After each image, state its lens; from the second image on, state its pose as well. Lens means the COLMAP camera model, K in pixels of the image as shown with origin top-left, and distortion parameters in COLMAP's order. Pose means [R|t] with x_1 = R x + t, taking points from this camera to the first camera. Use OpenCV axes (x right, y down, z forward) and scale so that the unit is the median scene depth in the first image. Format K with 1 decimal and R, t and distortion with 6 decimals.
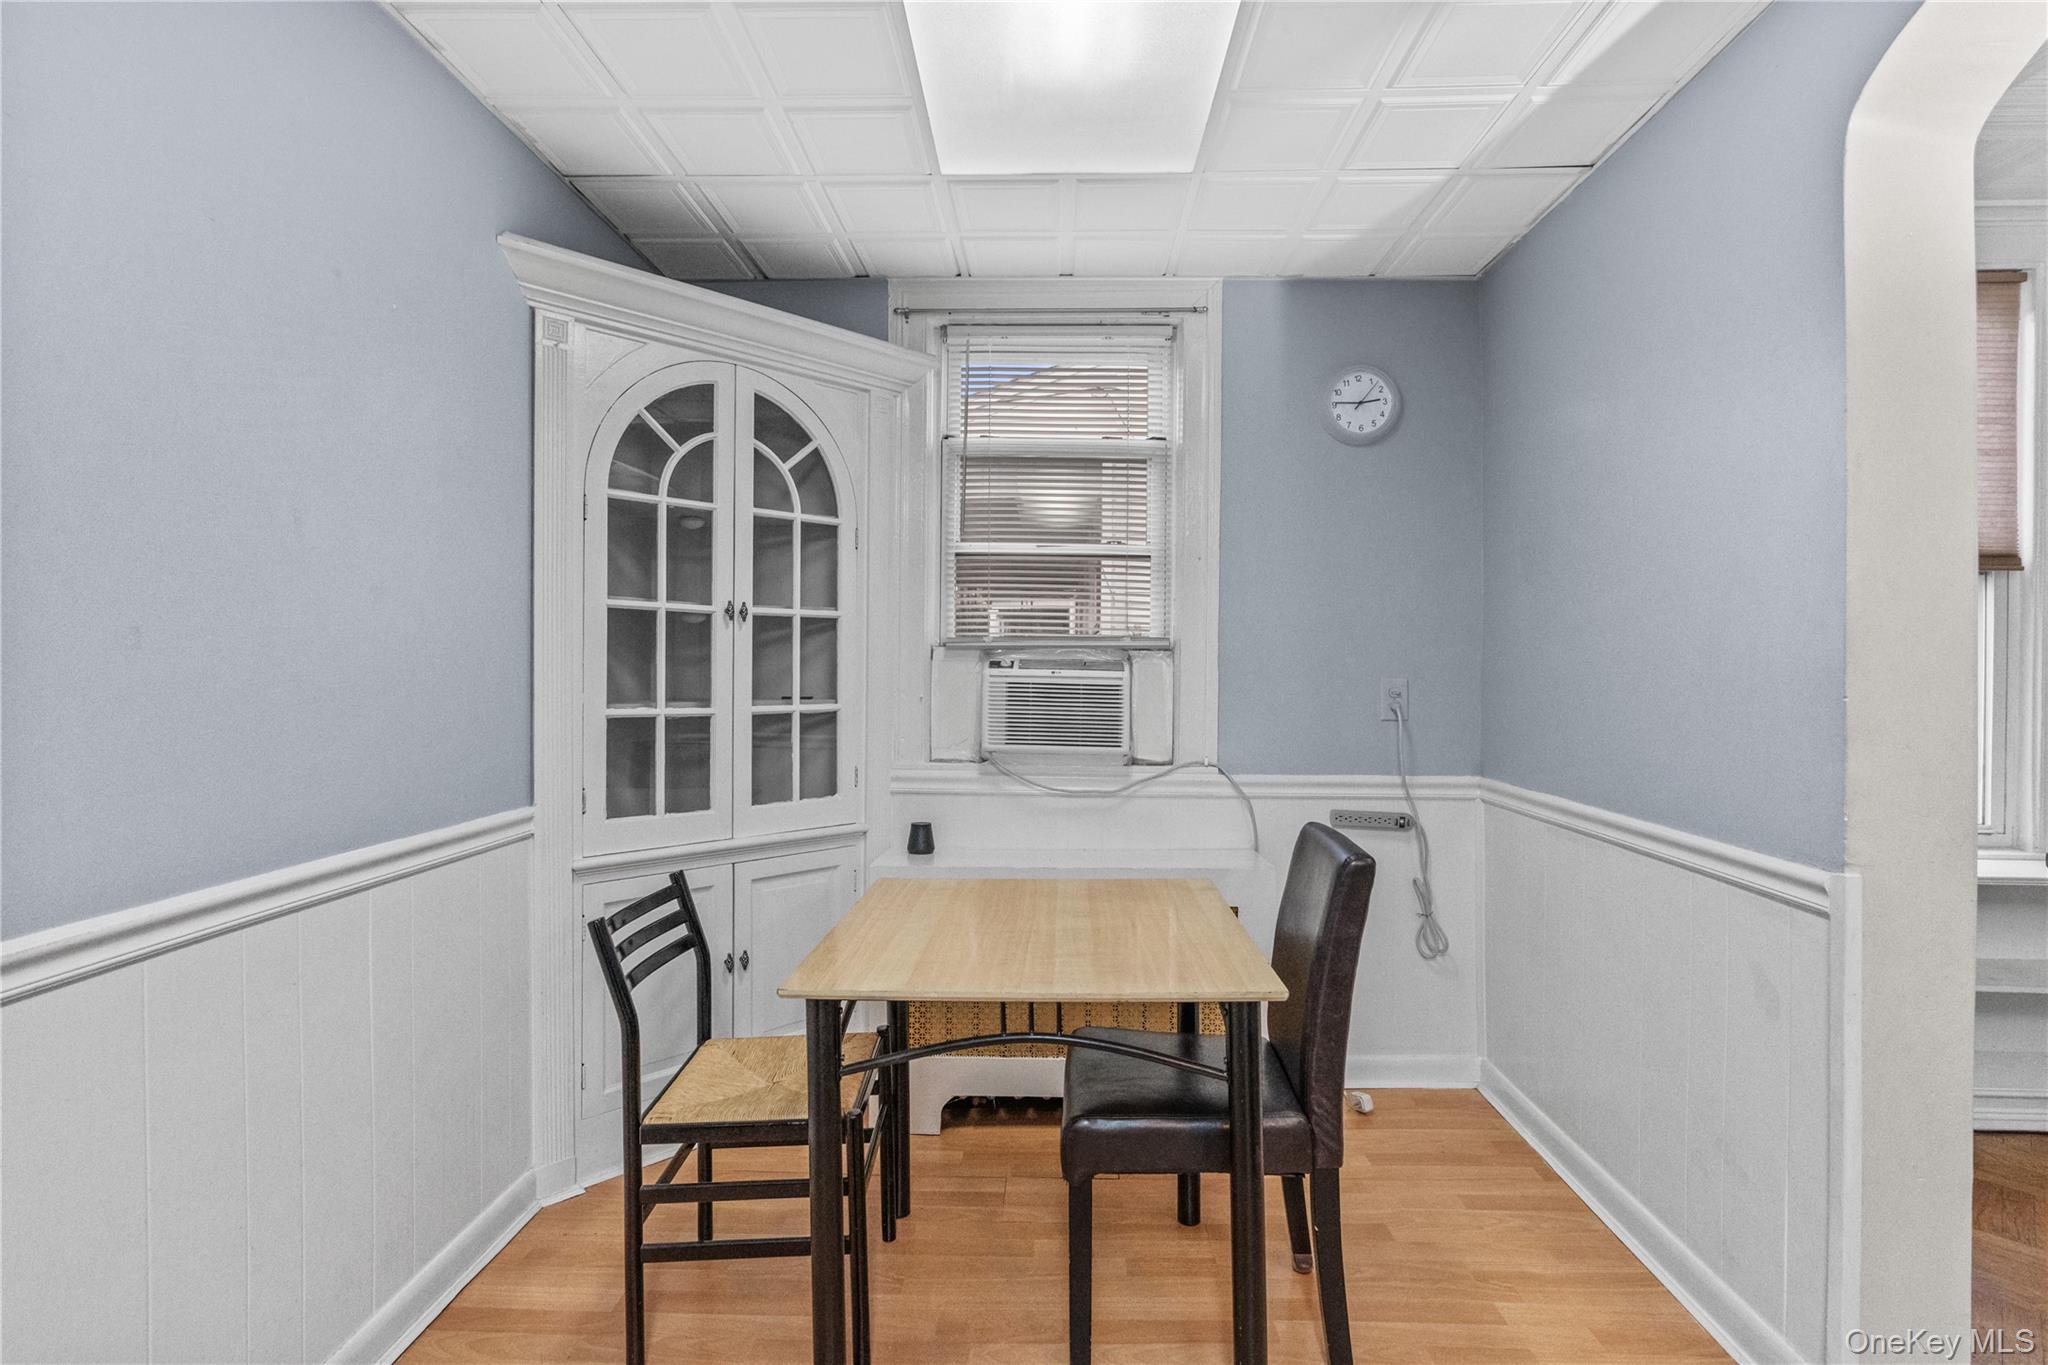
lens RADIAL K [[945.7, 0, 1027.0], [0, 945.7, 666.2], [0, 0, 1]] dist [-0.010277, 0.003255]
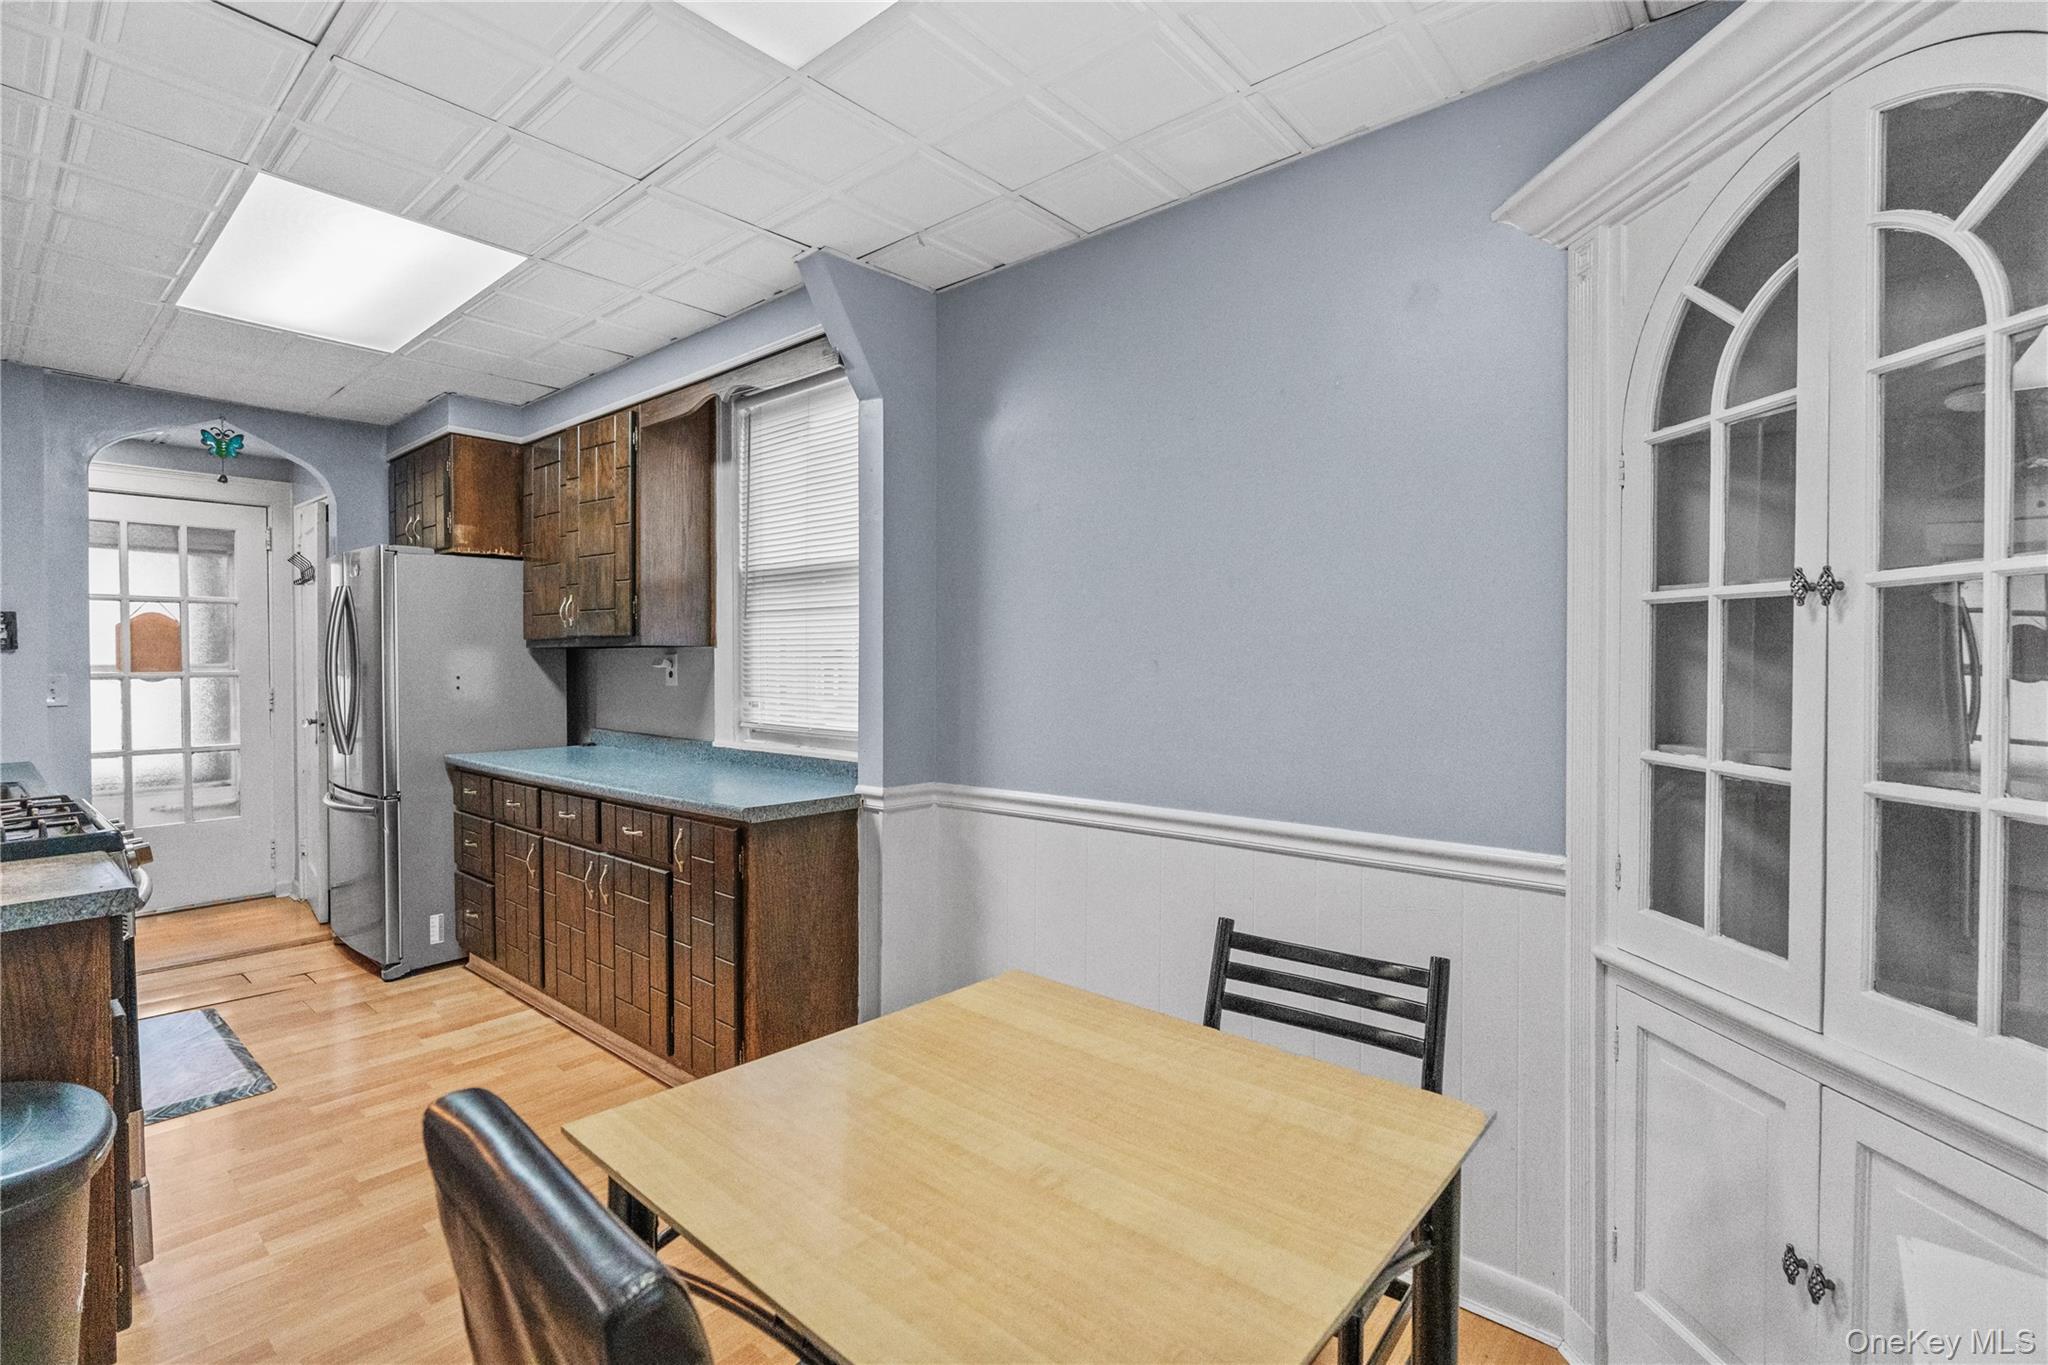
lens RADIAL K [[945.7, 0, 1016.1], [0, 945.7, 671.8], [0, 0, 1]] dist [-0.010277, 0.003255]
pose [[-0.625231, 0.002975, -0.780434, 0.338636], [-0.004440, 0.999963, 0.007369, -0.013309], [0.780427, 0.008072, -0.625195, 0.935606]]
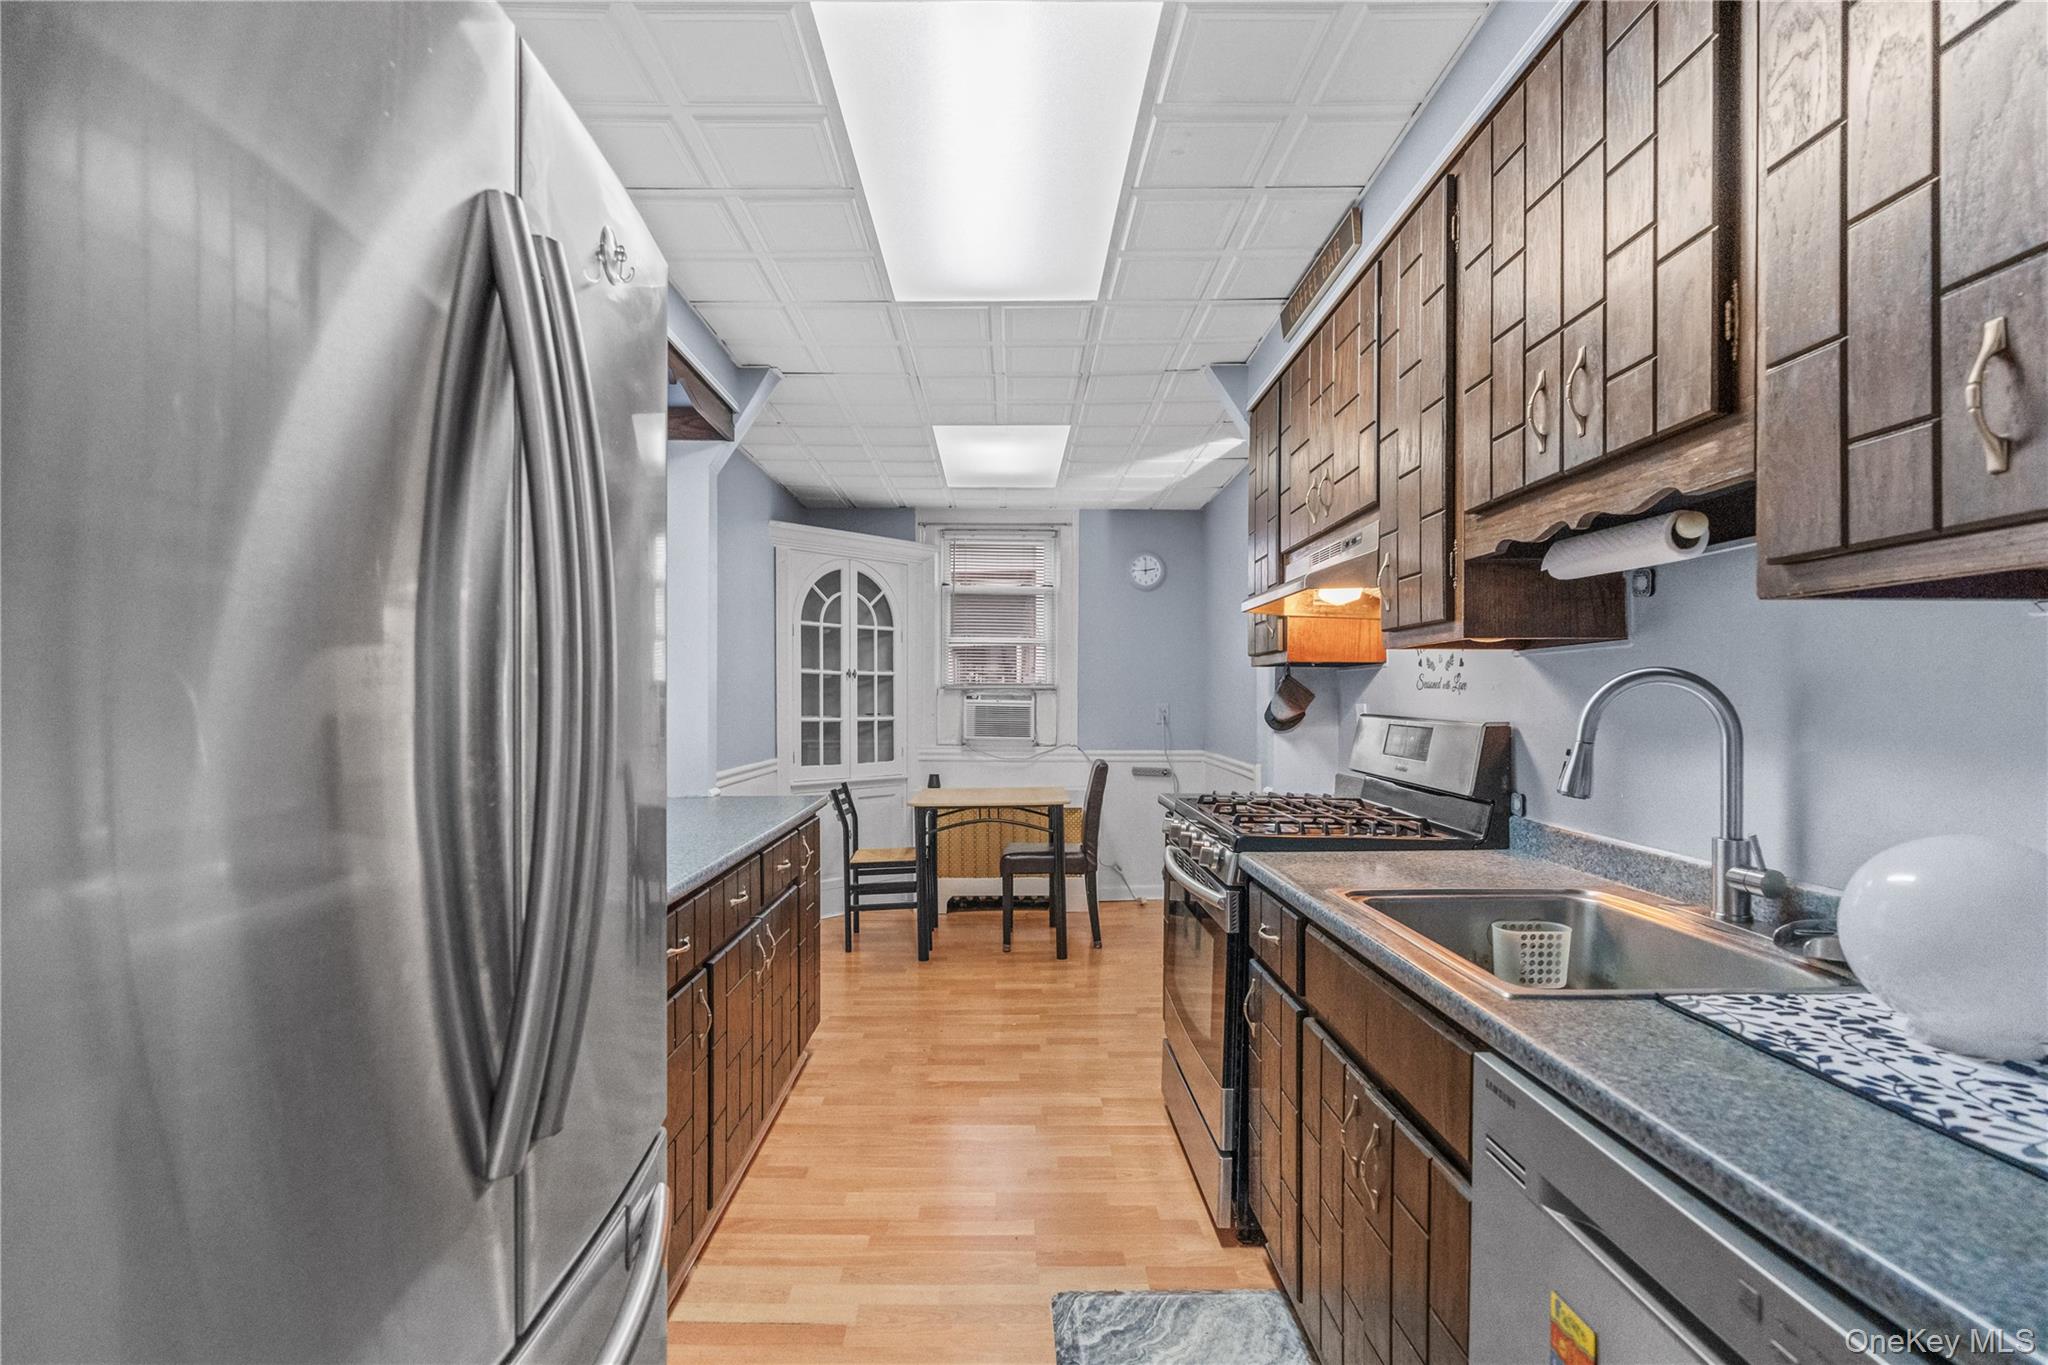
lens RADIAL K [[945.7, 0, 1014.0], [0, 945.7, 695.6], [0, 0, 1]] dist [-0.010277, 0.003255]
pose [[0.999026, -0.004078, 0.043931, -0.028737], [0.004029, 0.999991, 0.001199, -0.008392], [-0.043935, -0.001021, 0.999034, -1.135414]]
